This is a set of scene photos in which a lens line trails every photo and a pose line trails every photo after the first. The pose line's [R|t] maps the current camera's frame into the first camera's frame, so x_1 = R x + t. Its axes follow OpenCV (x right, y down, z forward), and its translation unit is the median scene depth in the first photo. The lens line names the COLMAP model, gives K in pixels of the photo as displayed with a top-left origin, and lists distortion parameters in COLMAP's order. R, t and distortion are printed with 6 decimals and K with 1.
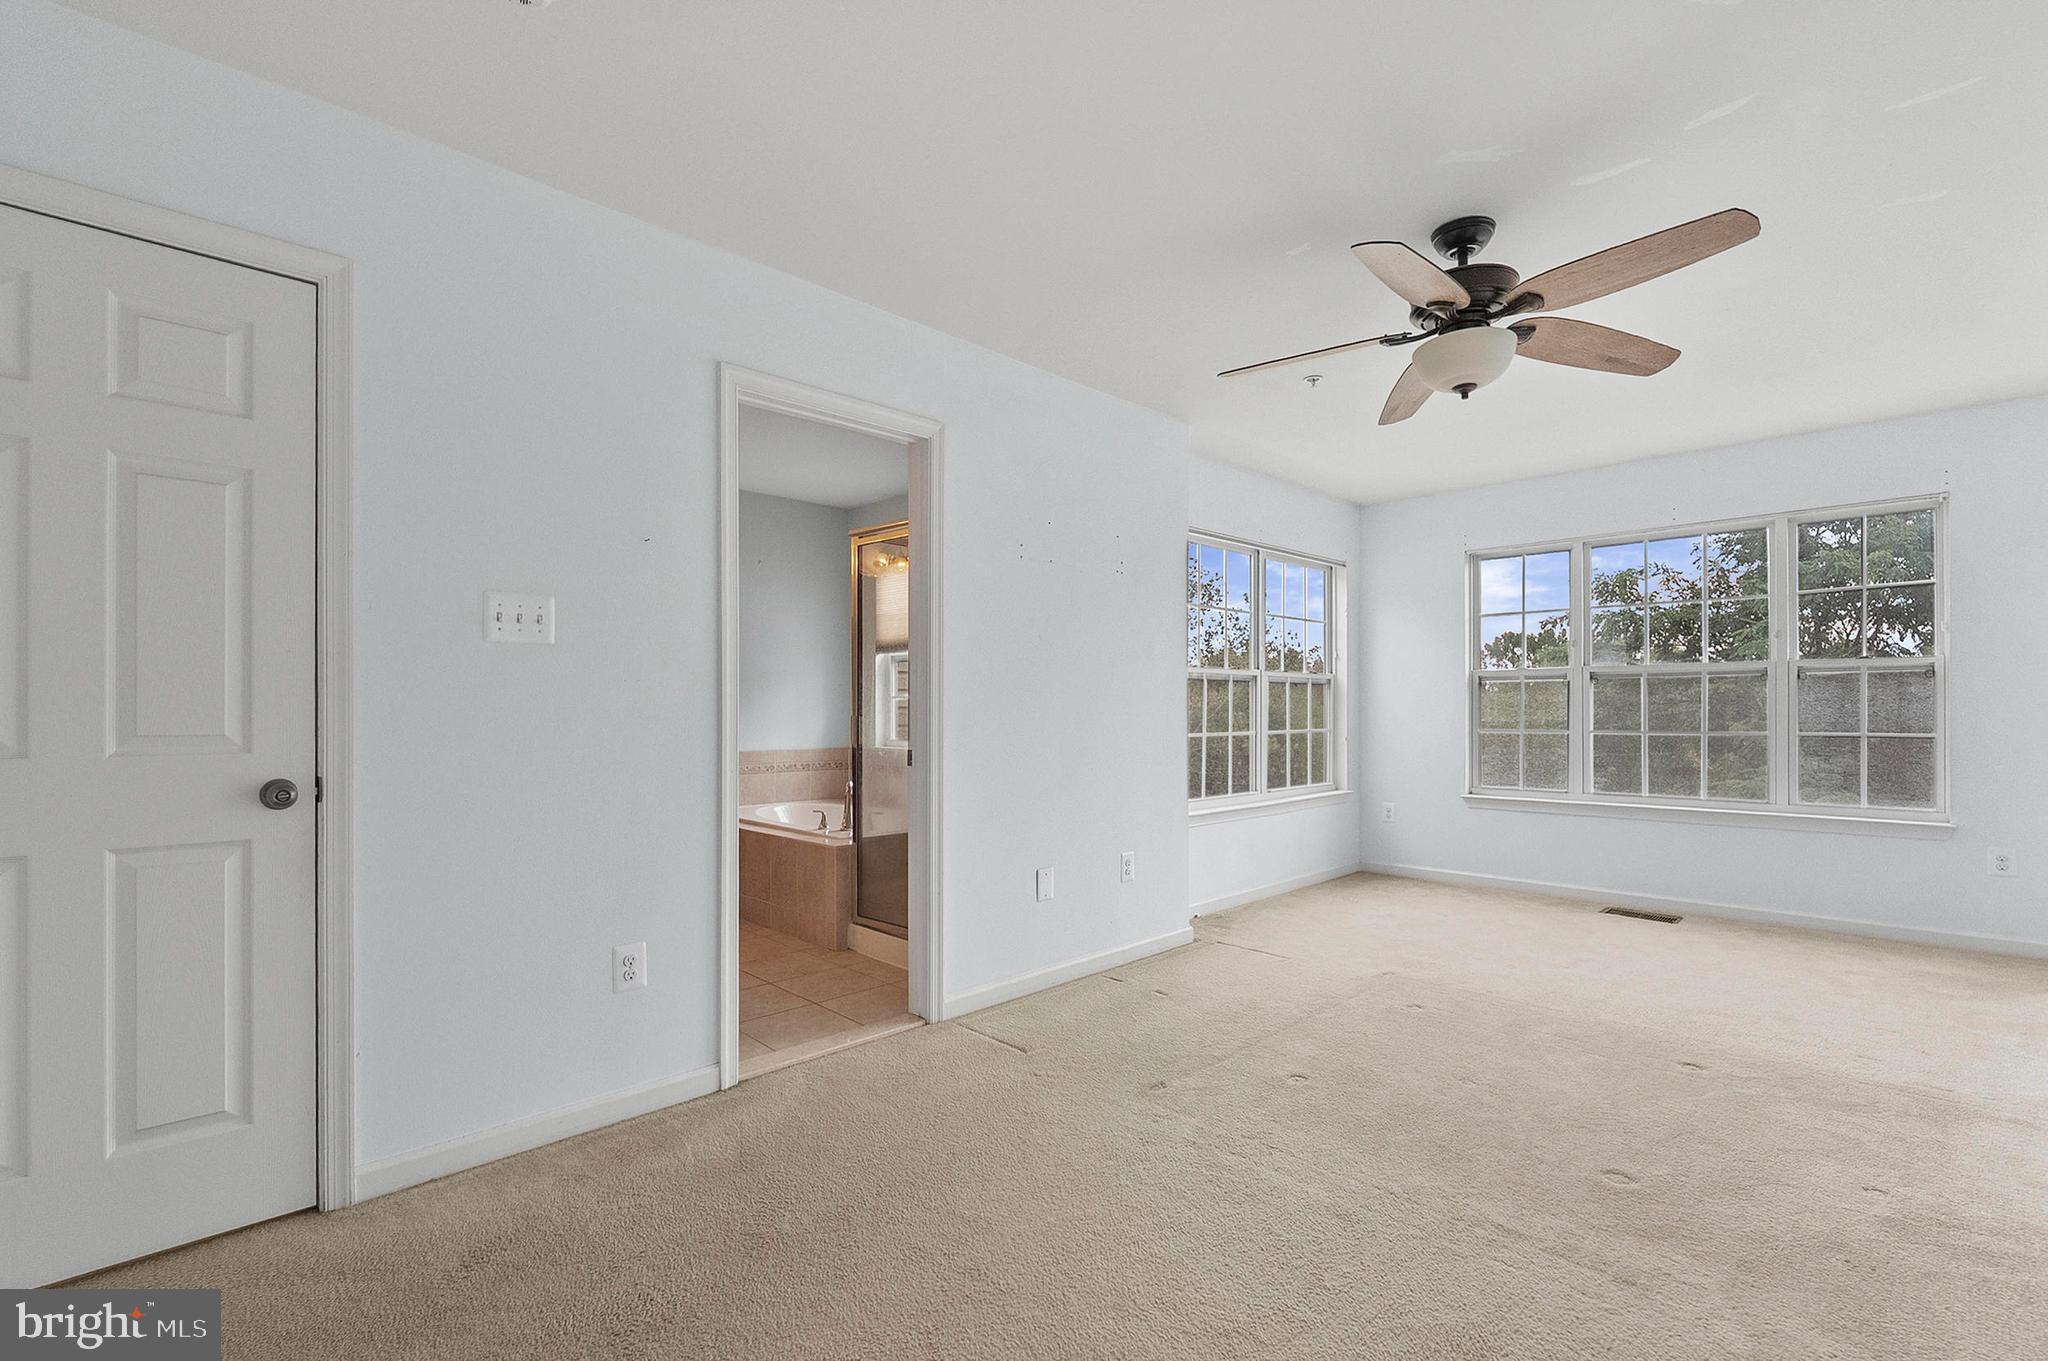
lens RADIAL K [[917.1, 0, 1016.3], [0, 917.1, 706.6], [0, 0, 1]] dist [-0.009901, 0.000014]
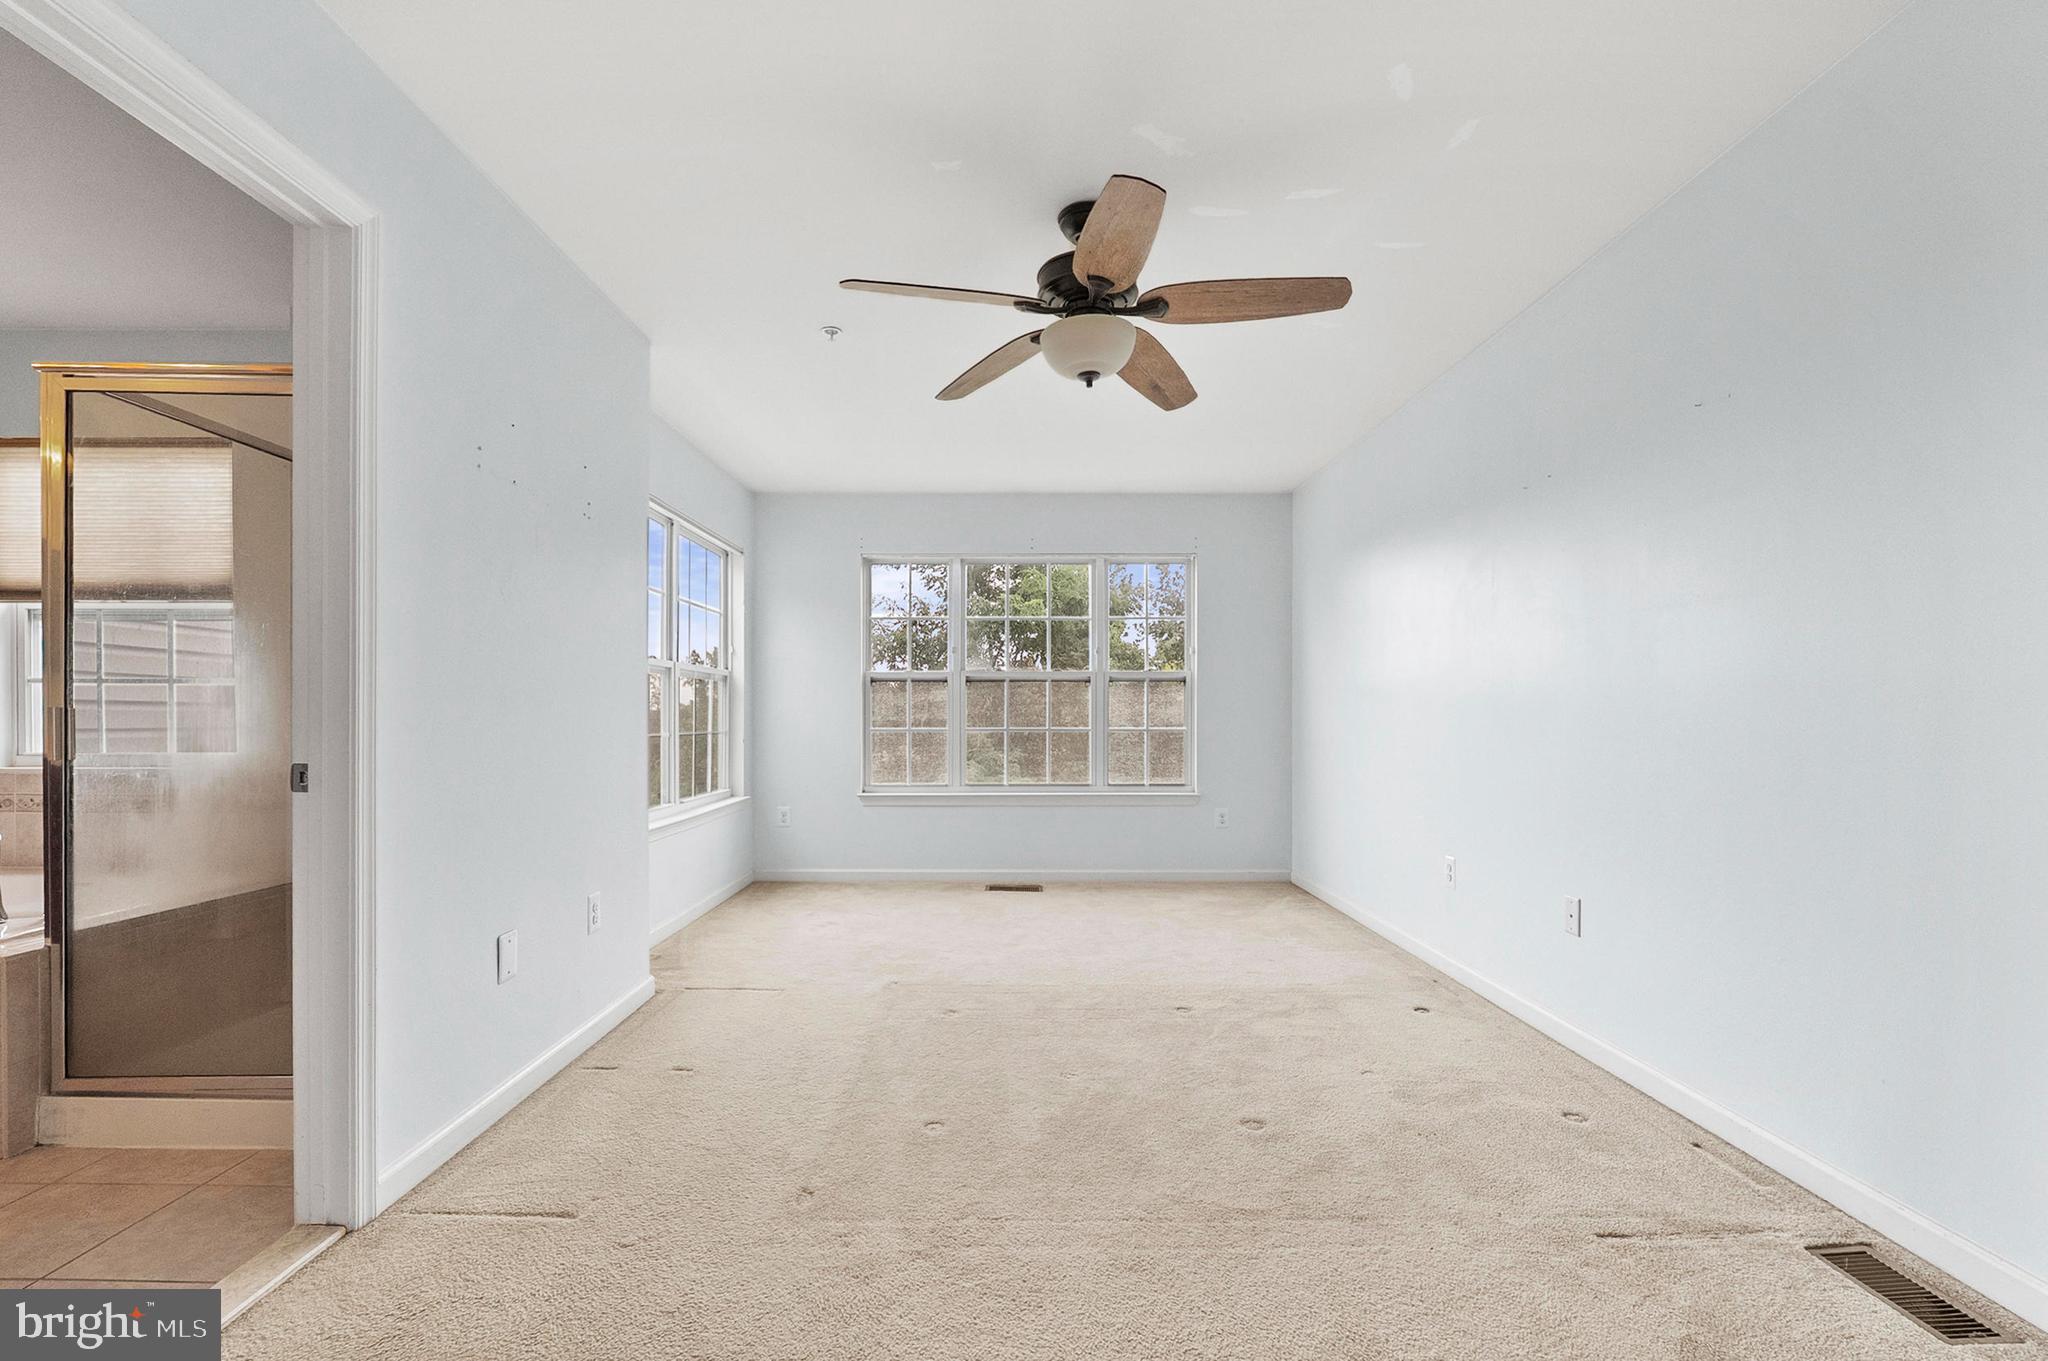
lens RADIAL K [[919.7, 0, 1017.1], [0, 919.7, 716.0], [0, 0, 1]] dist [-0.005676, -0.000327]
pose [[0.691088, 0.002738, 0.722765, -0.168392], [-0.004649, 0.999989, 0.000658, 0.011580], [-0.722756, -0.003815, 0.691093, 0.218114]]
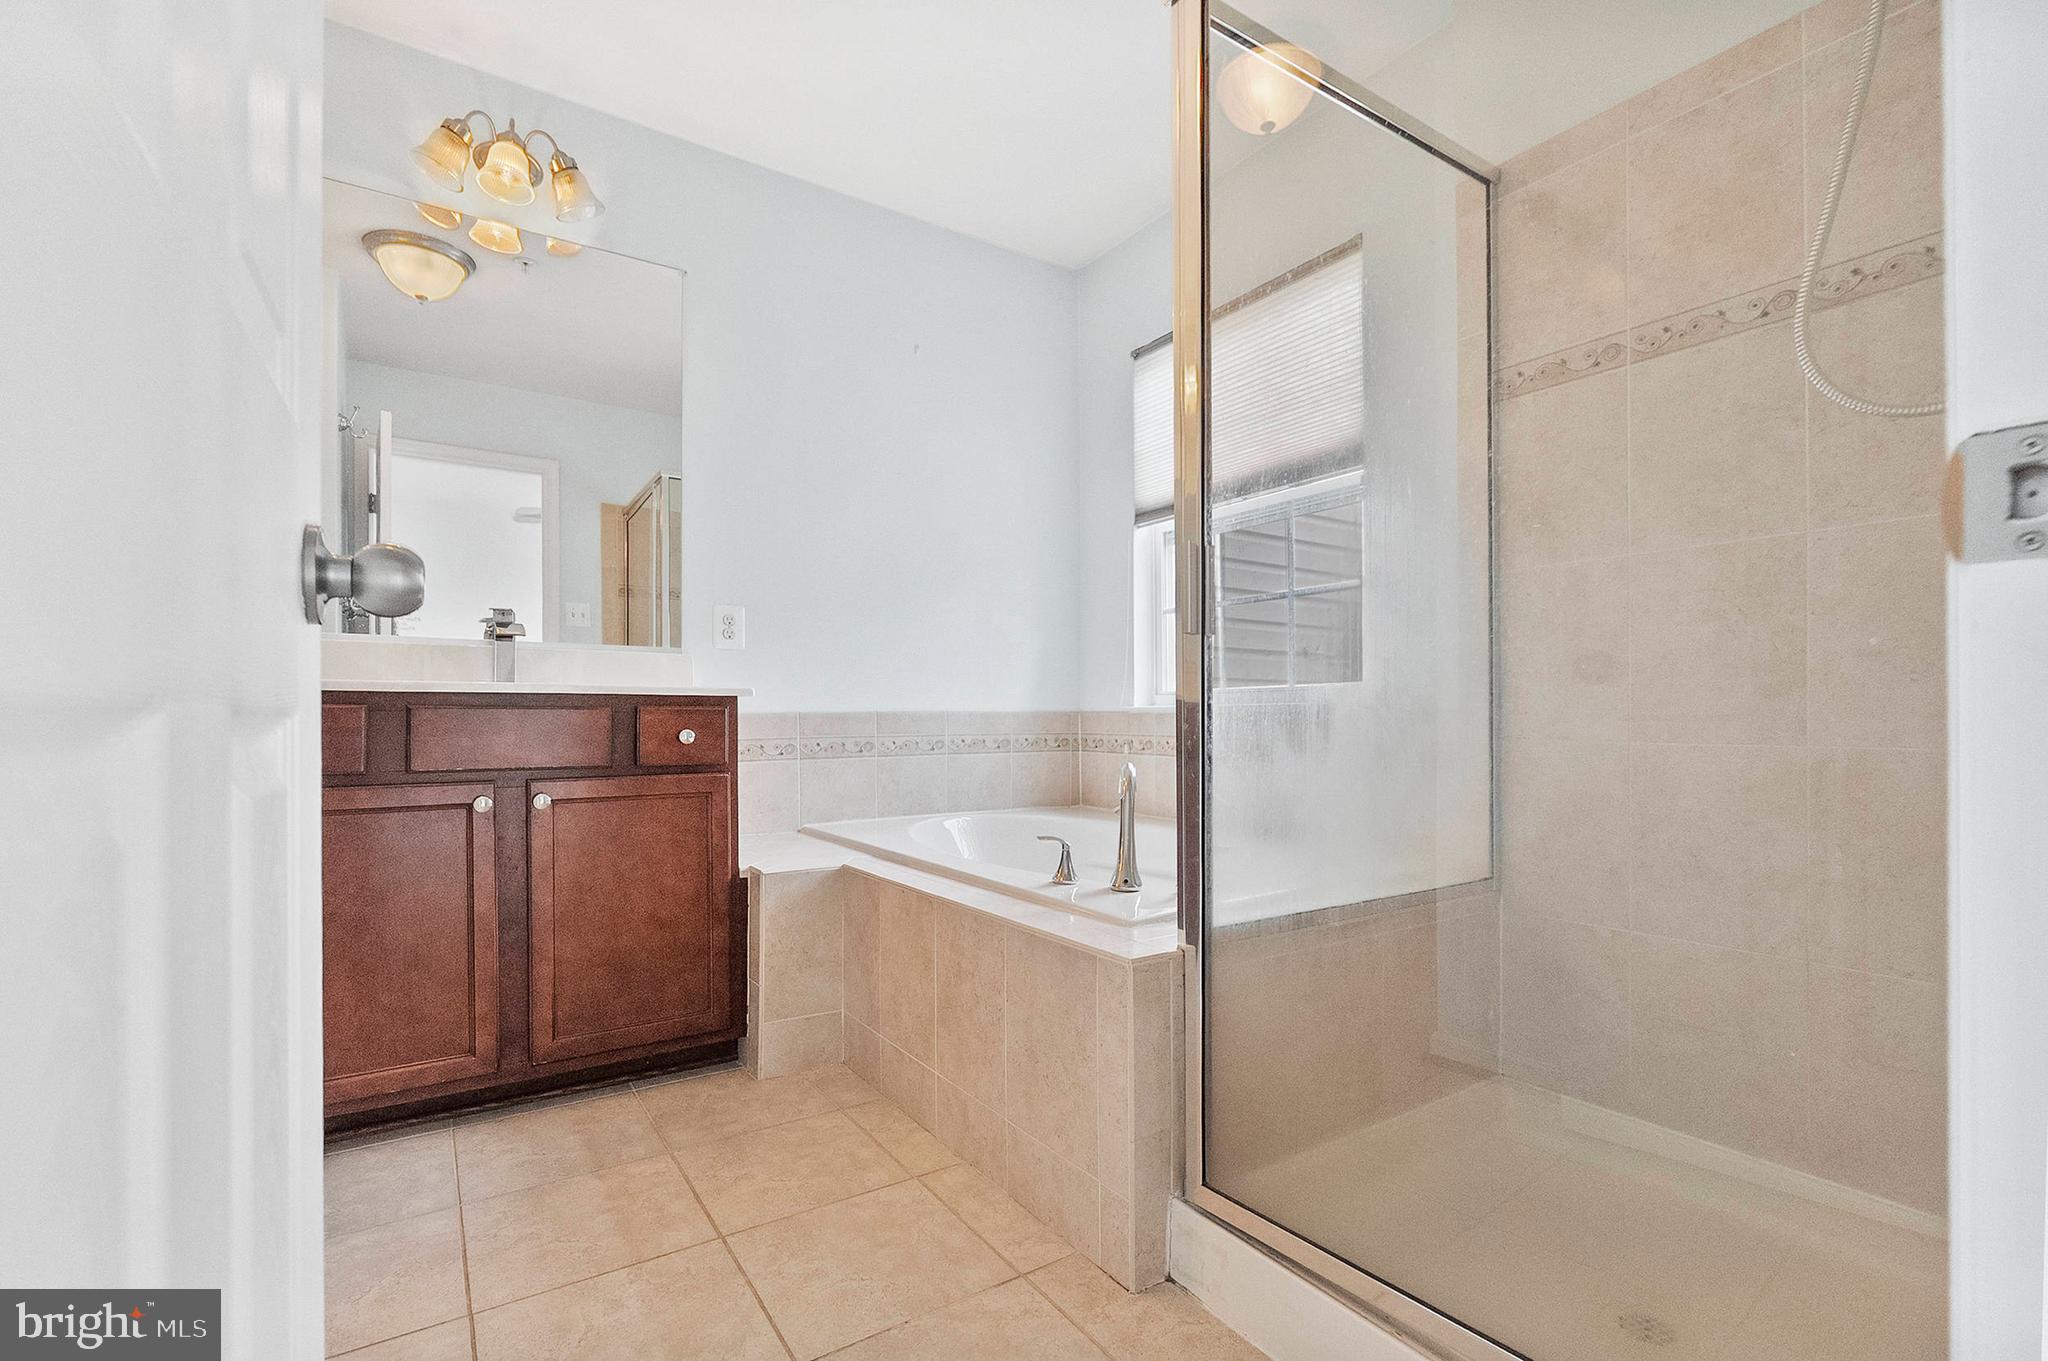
lens RADIAL K [[919.7, 0, 1017.1], [0, 919.7, 716.0], [0, 0, 1]] dist [-0.005676, -0.000327]
pose [[0.983626, -0.000743, -0.180218, -0.172269], [0.001567, 0.999989, 0.004433, 0.064307], [0.180213, -0.004643, 0.983617, 0.656935]]
